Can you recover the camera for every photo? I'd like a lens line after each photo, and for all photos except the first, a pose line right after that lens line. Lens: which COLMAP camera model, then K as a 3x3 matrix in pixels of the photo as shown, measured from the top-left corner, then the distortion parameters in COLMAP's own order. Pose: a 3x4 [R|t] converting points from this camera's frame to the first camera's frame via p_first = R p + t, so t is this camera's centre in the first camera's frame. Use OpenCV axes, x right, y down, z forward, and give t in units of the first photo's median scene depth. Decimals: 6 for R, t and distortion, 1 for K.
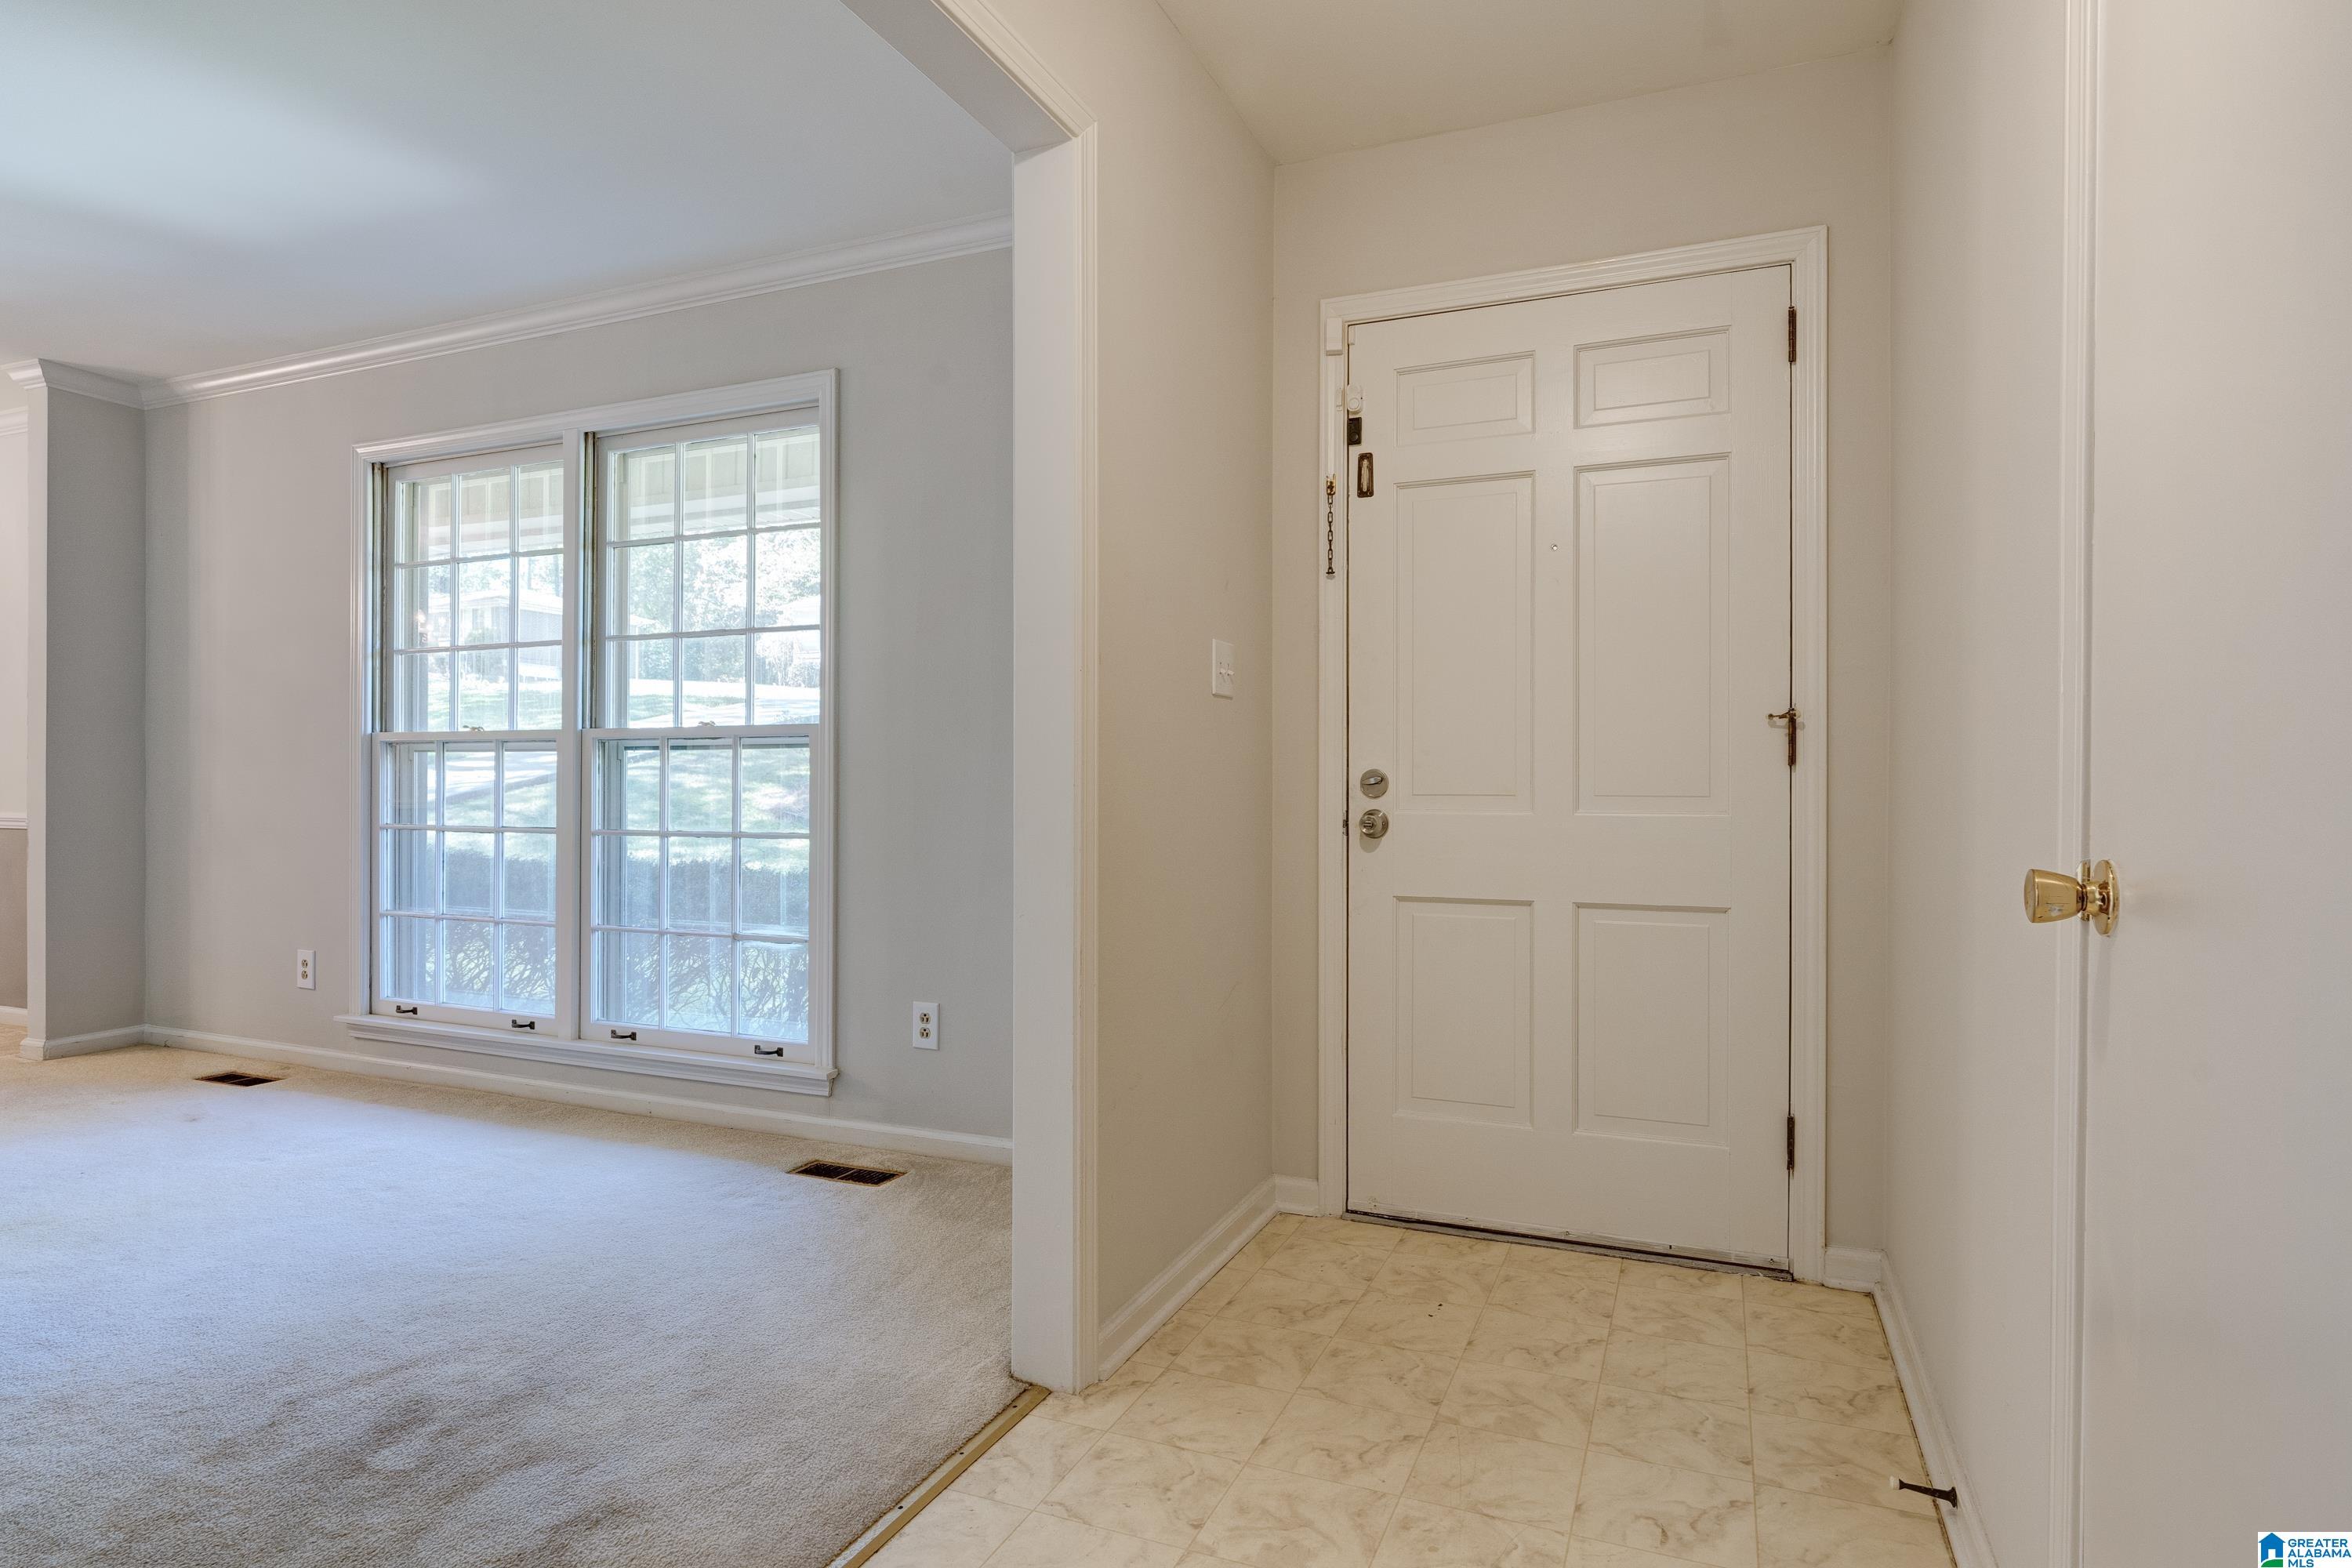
lens RADIAL K [[1281.6, 0, 1175.7], [0, 1281.6, 784.1], [0, 0, 1]] dist [-0.003016, 0.005375]
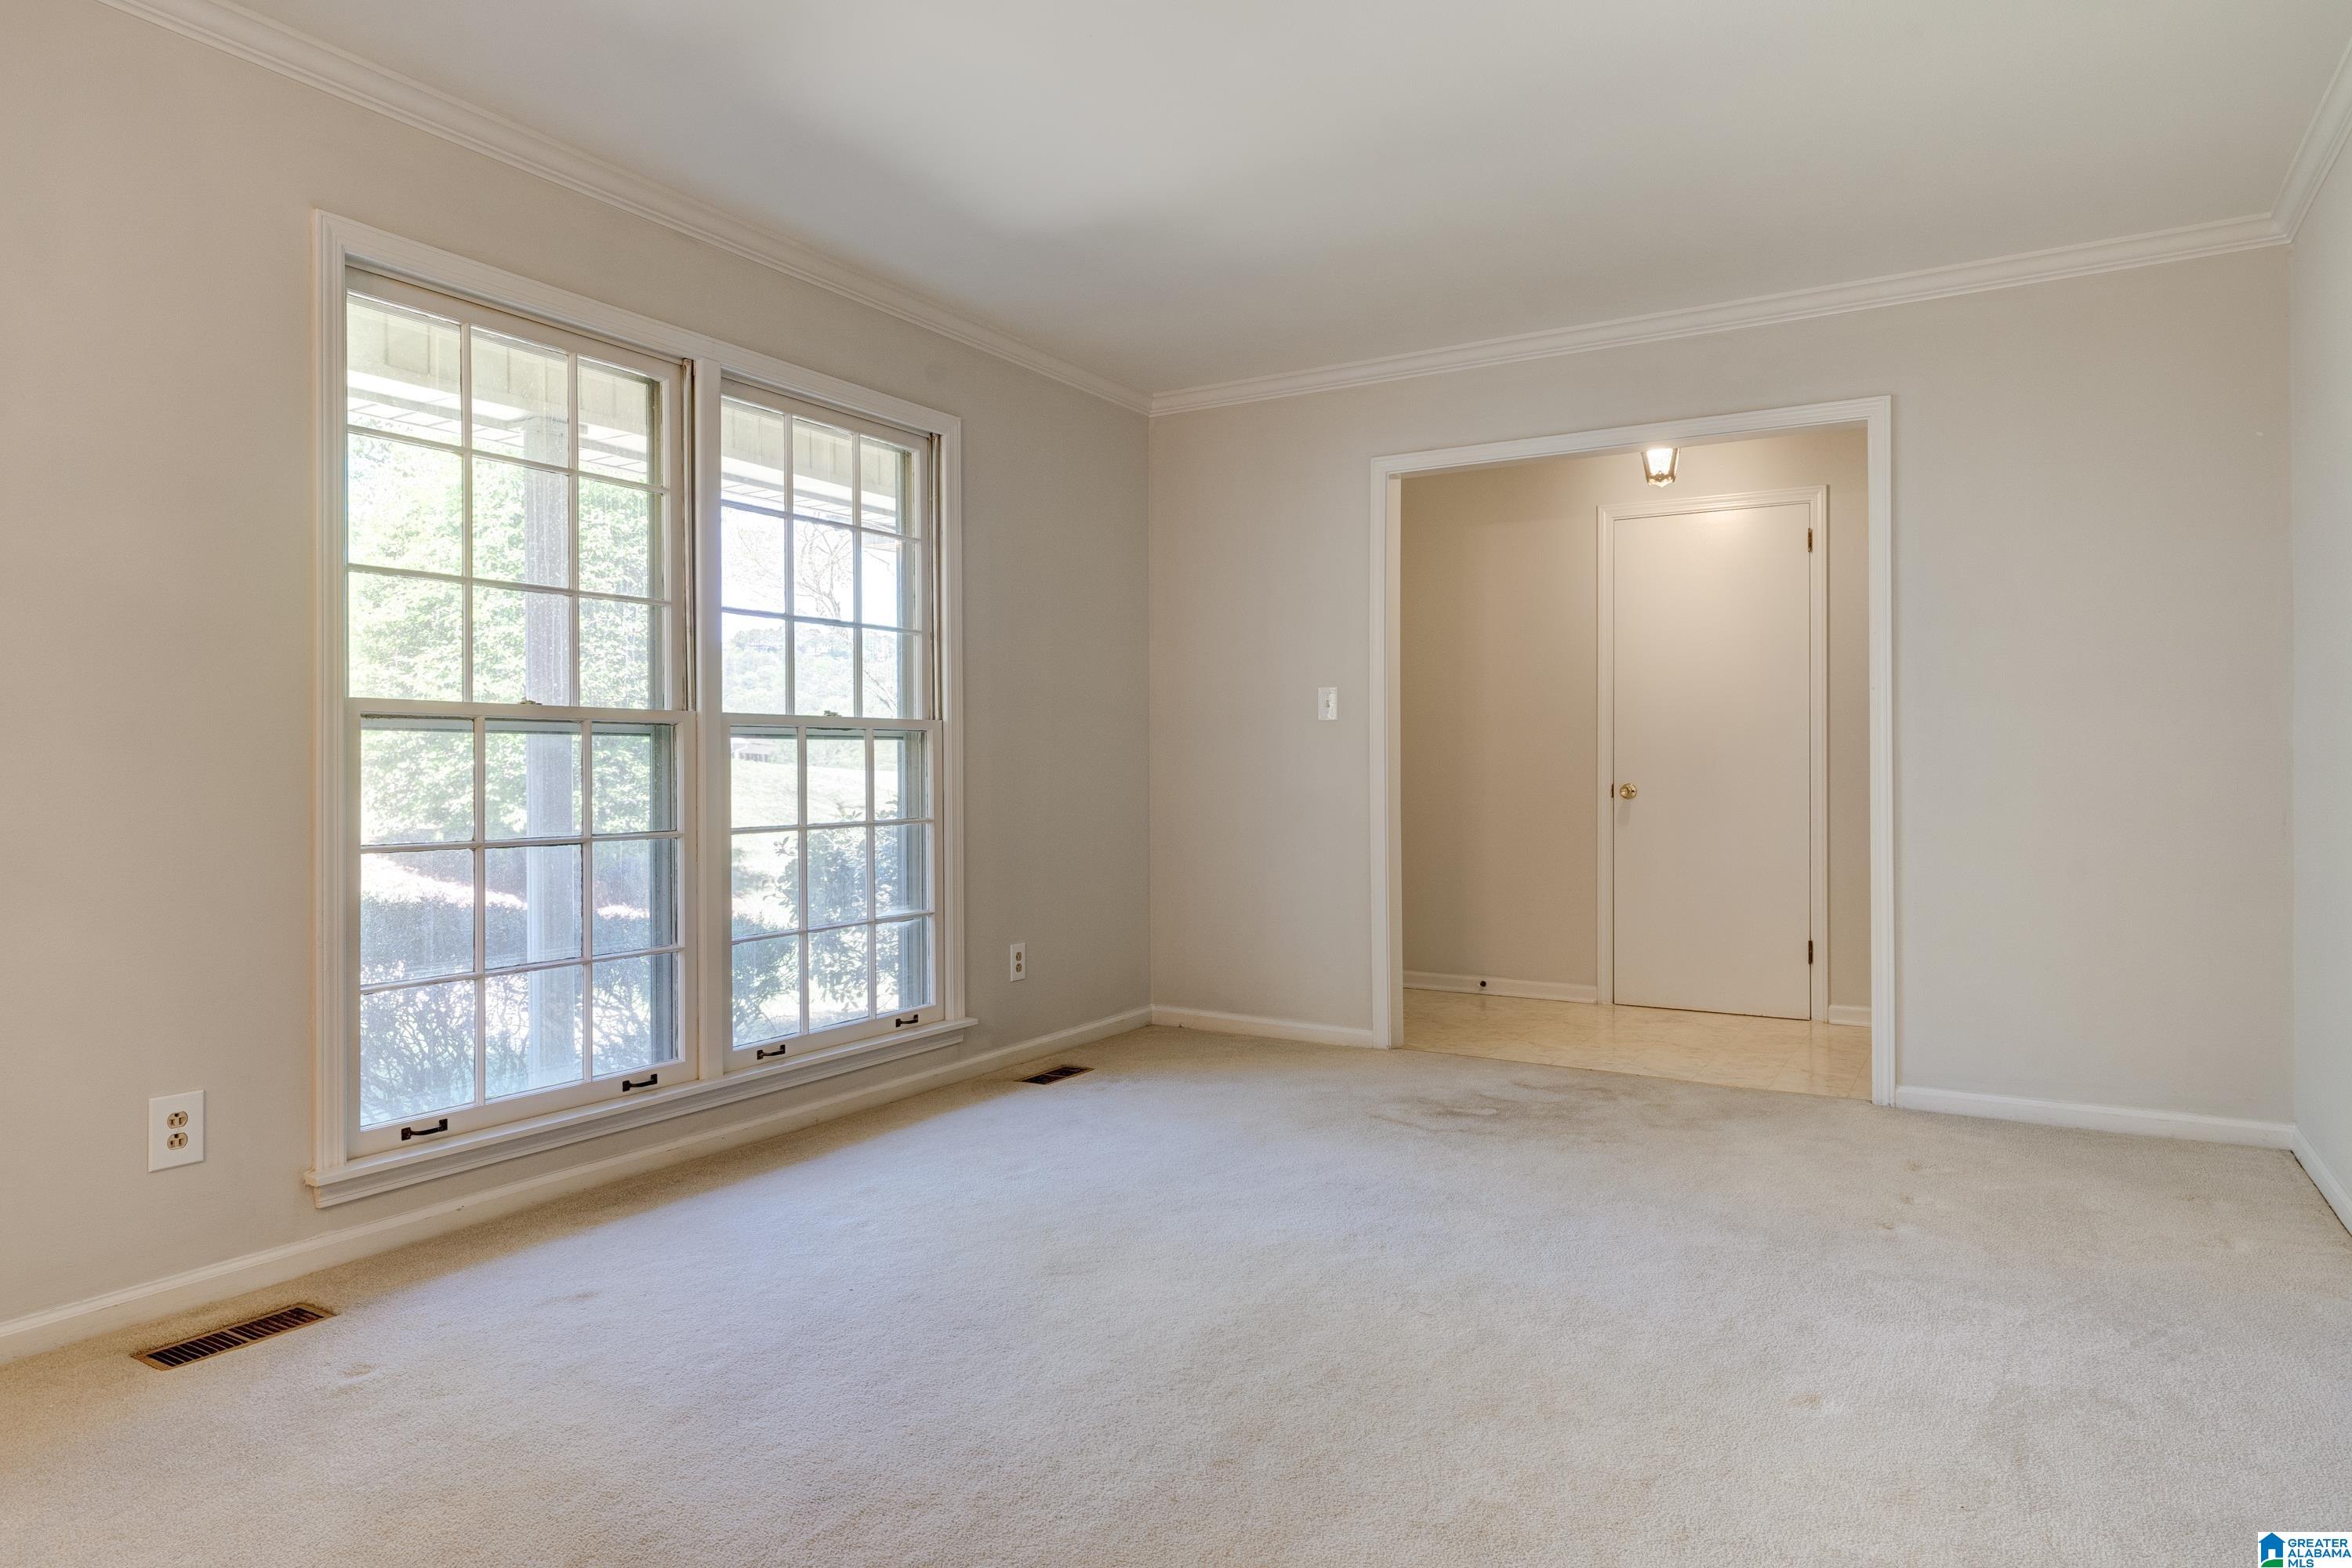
lens RADIAL K [[1436.8, 0, 1171.5], [0, 1436.8, 785.3], [0, 0, 1]] dist [-0.002643, -0.000218]
pose [[0.119433, -0.013476, 0.992751, -1.324910], [0.005802, 0.999900, 0.012875, -0.004368], [-0.992825, 0.004223, 0.119499, 0.562068]]
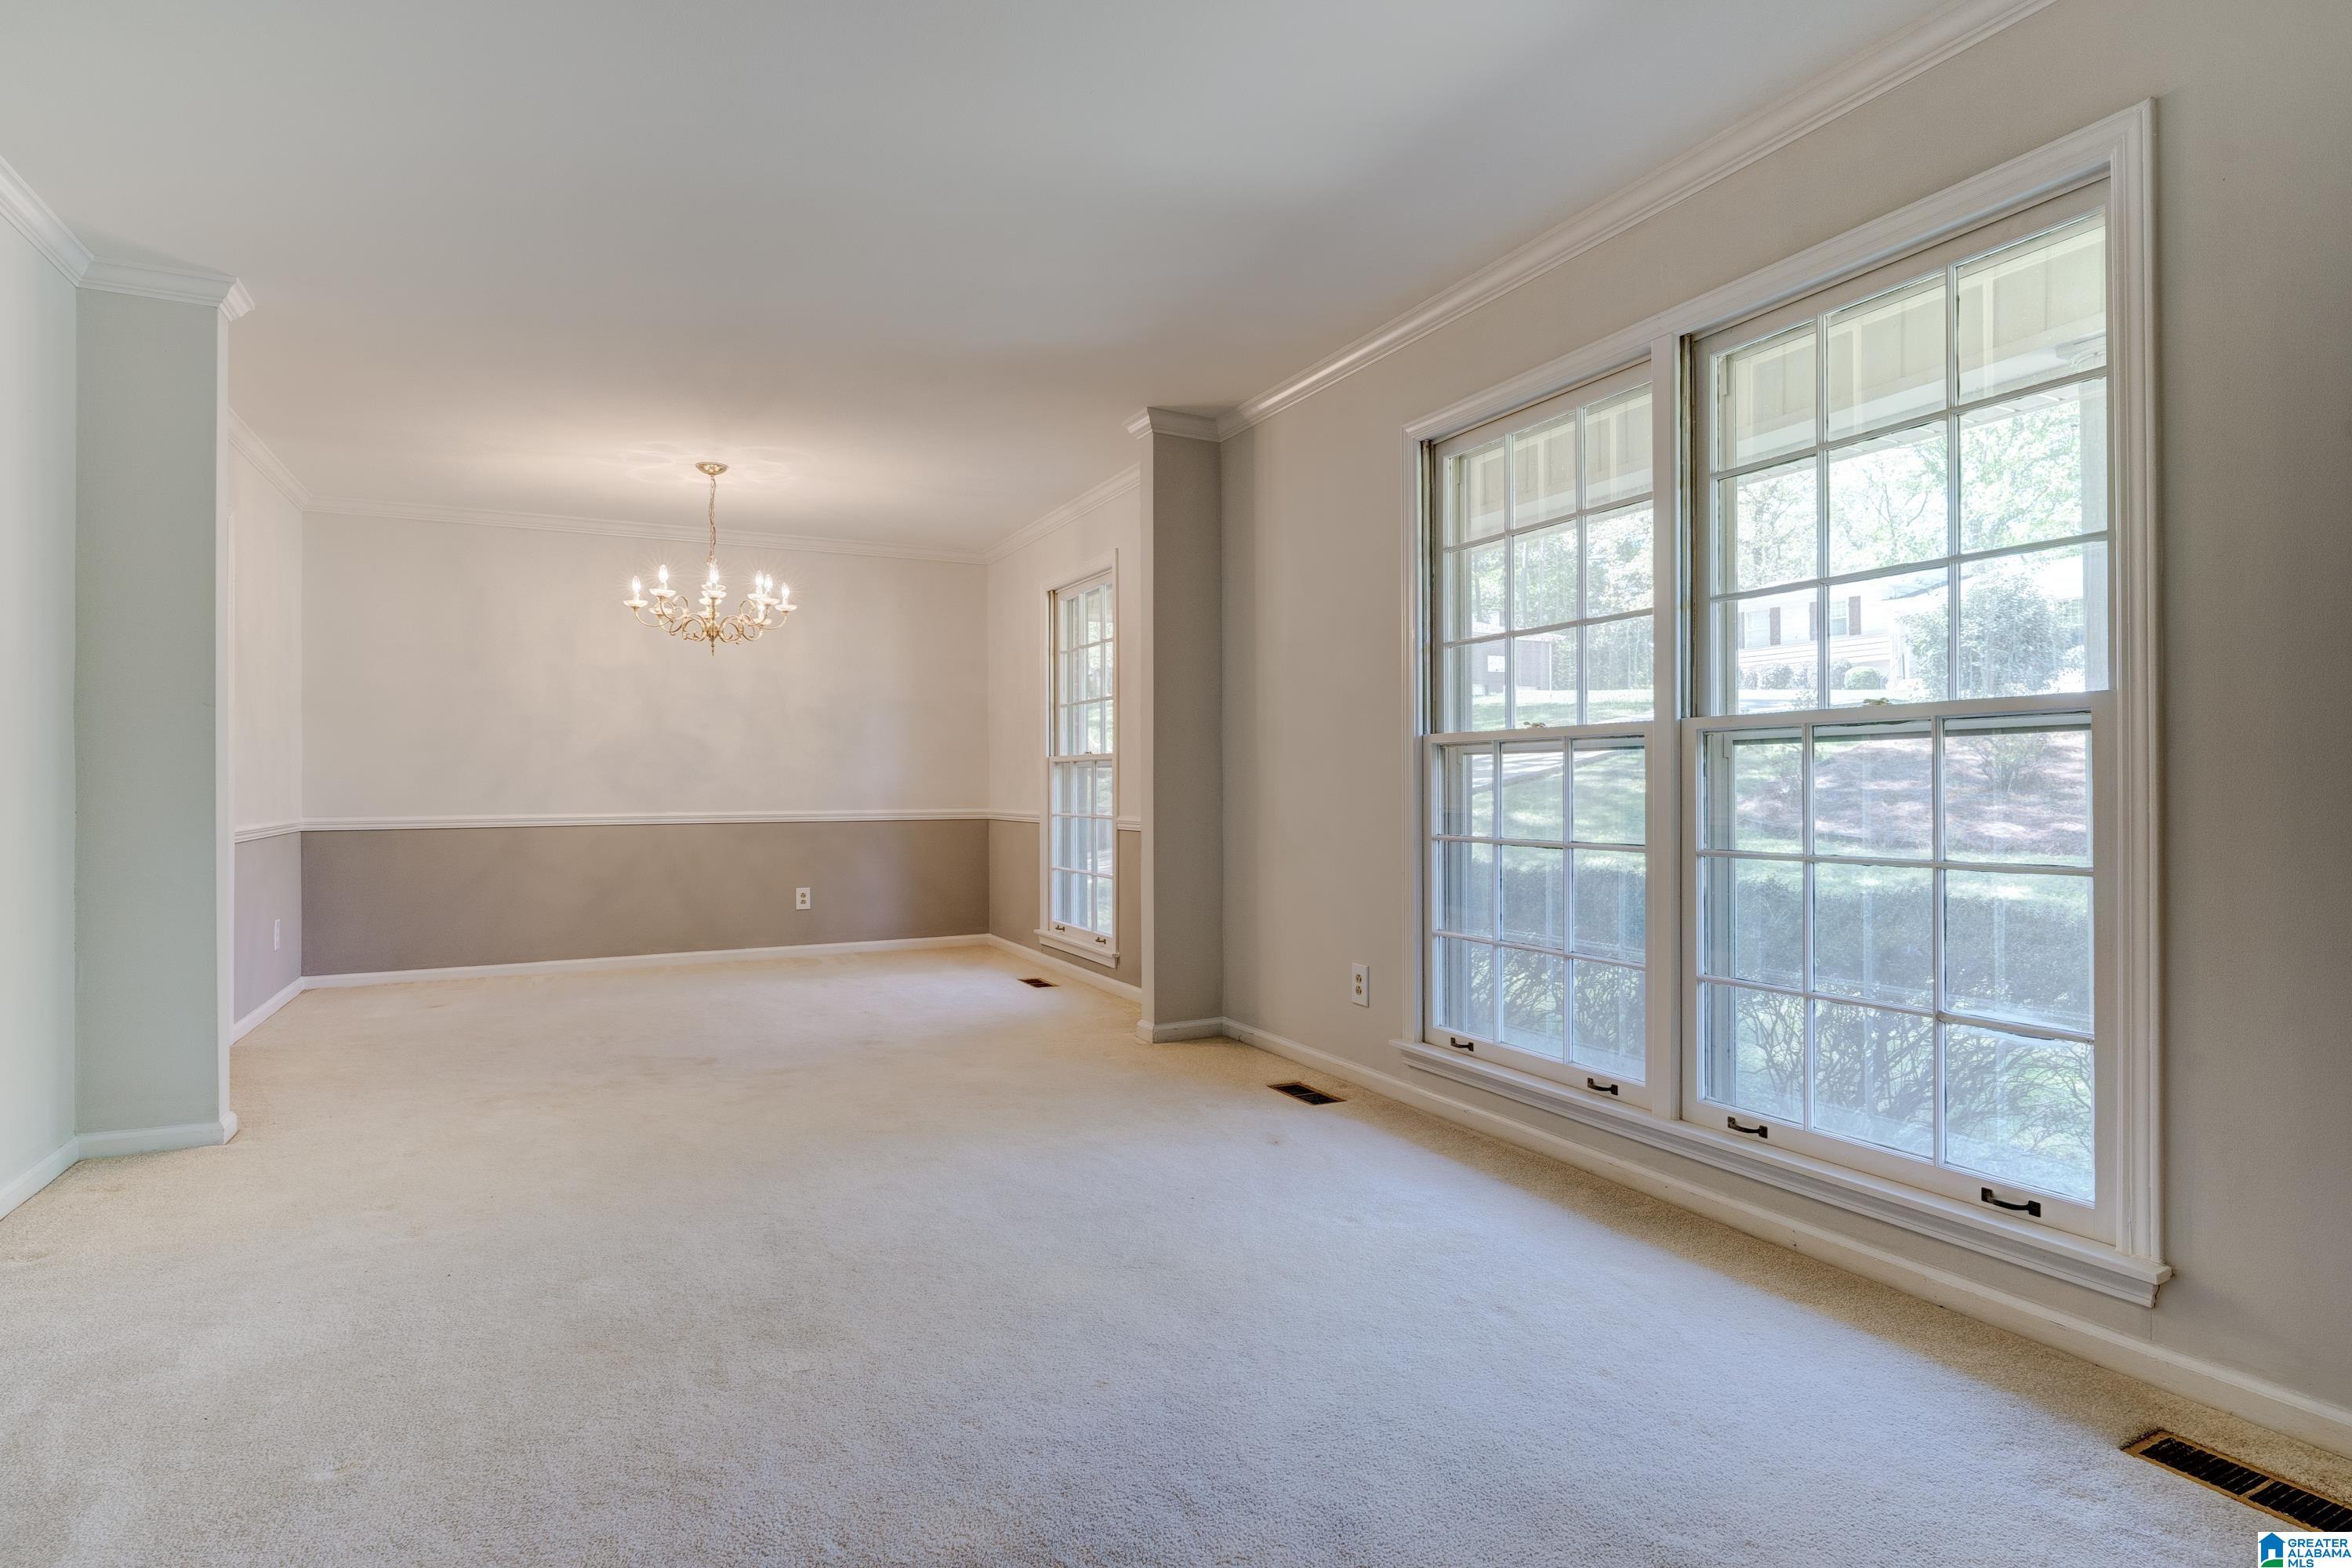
lens RADIAL K [[1209.7, 0, 1172.3], [0, 1209.7, 791.4], [0, 0, 1]] dist [-0.009330, 0.000979]
pose [[0.768349, -0.002601, -0.640026, -0.225853], [0.003845, 0.999992, 0.000552, -0.000647], [0.640020, -0.002886, 0.768353, 0.235605]]
